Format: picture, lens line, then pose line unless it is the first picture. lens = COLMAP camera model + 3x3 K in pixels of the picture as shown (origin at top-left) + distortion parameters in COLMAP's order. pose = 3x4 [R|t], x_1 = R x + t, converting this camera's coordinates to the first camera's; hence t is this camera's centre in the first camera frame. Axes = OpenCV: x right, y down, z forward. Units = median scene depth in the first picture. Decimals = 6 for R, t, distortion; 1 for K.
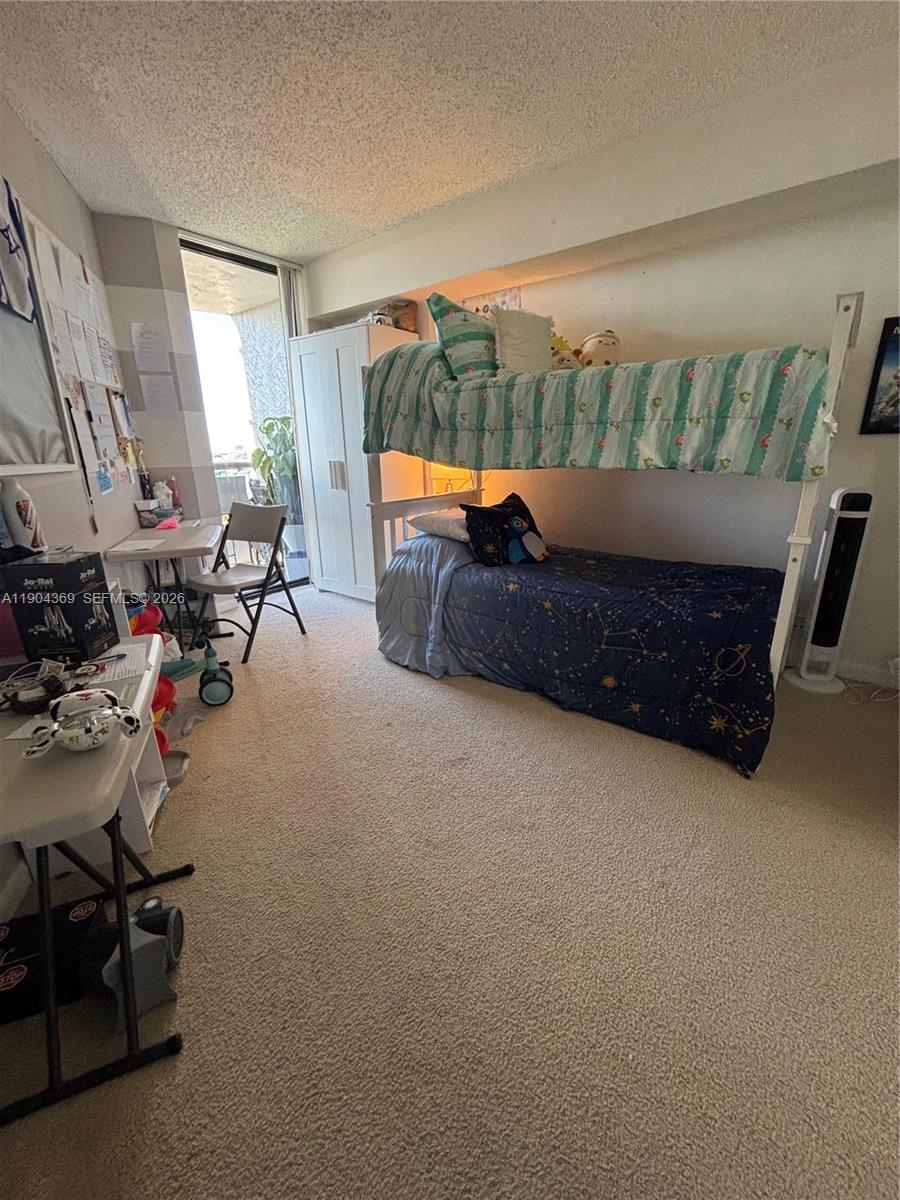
lens RADIAL K [[492.5, 0, 454.3], [0, 492.5, 598.9], [0, 0, 1]] dist [-0.014542, 0.010419]
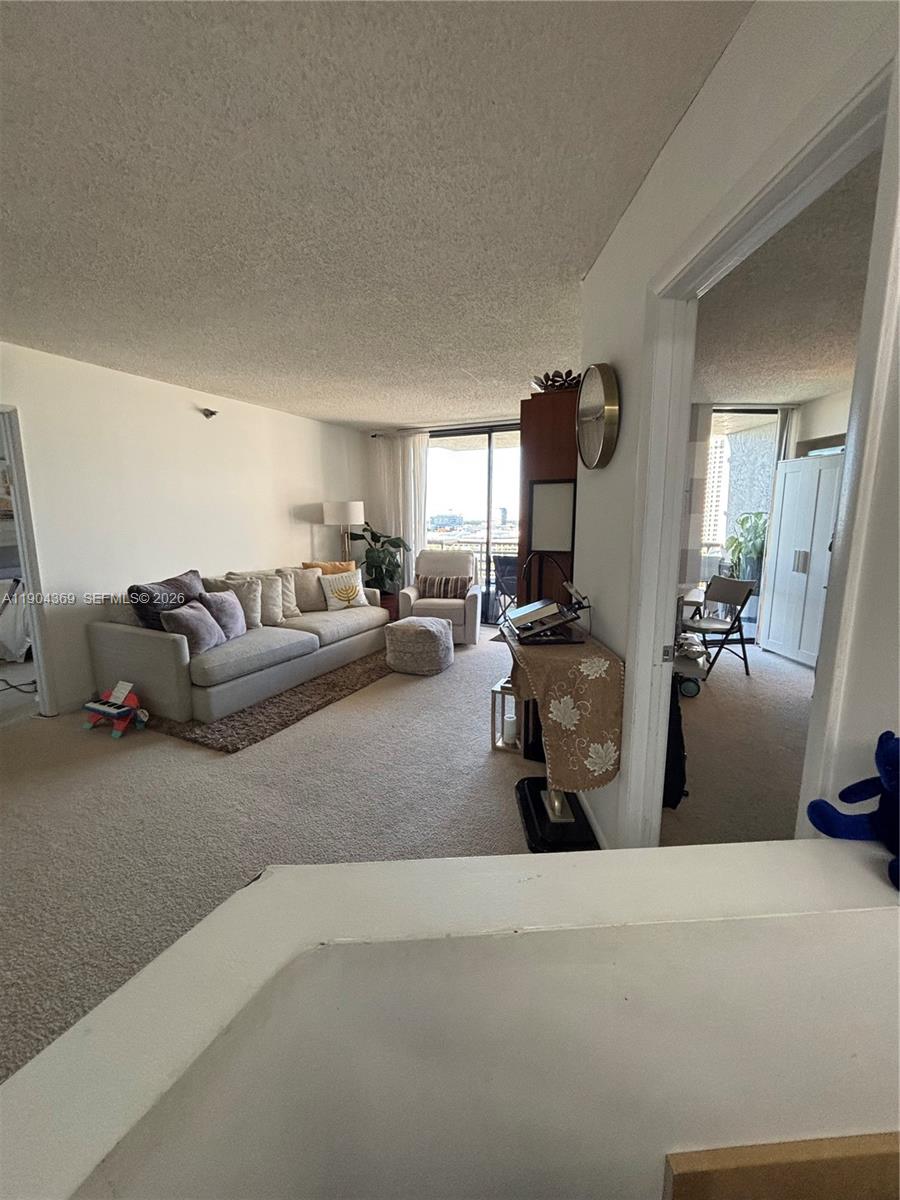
lens RADIAL K [[492.5, 0, 454.3], [0, 492.5, 598.9], [0, 0, 1]] dist [-0.014542, 0.010419]
pose [[0.678139, 0.131026, -0.723160, 0.083483], [-0.225665, 0.973568, -0.035219, 0.087683], [0.699431, 0.187075, 0.689782, -0.474863]]
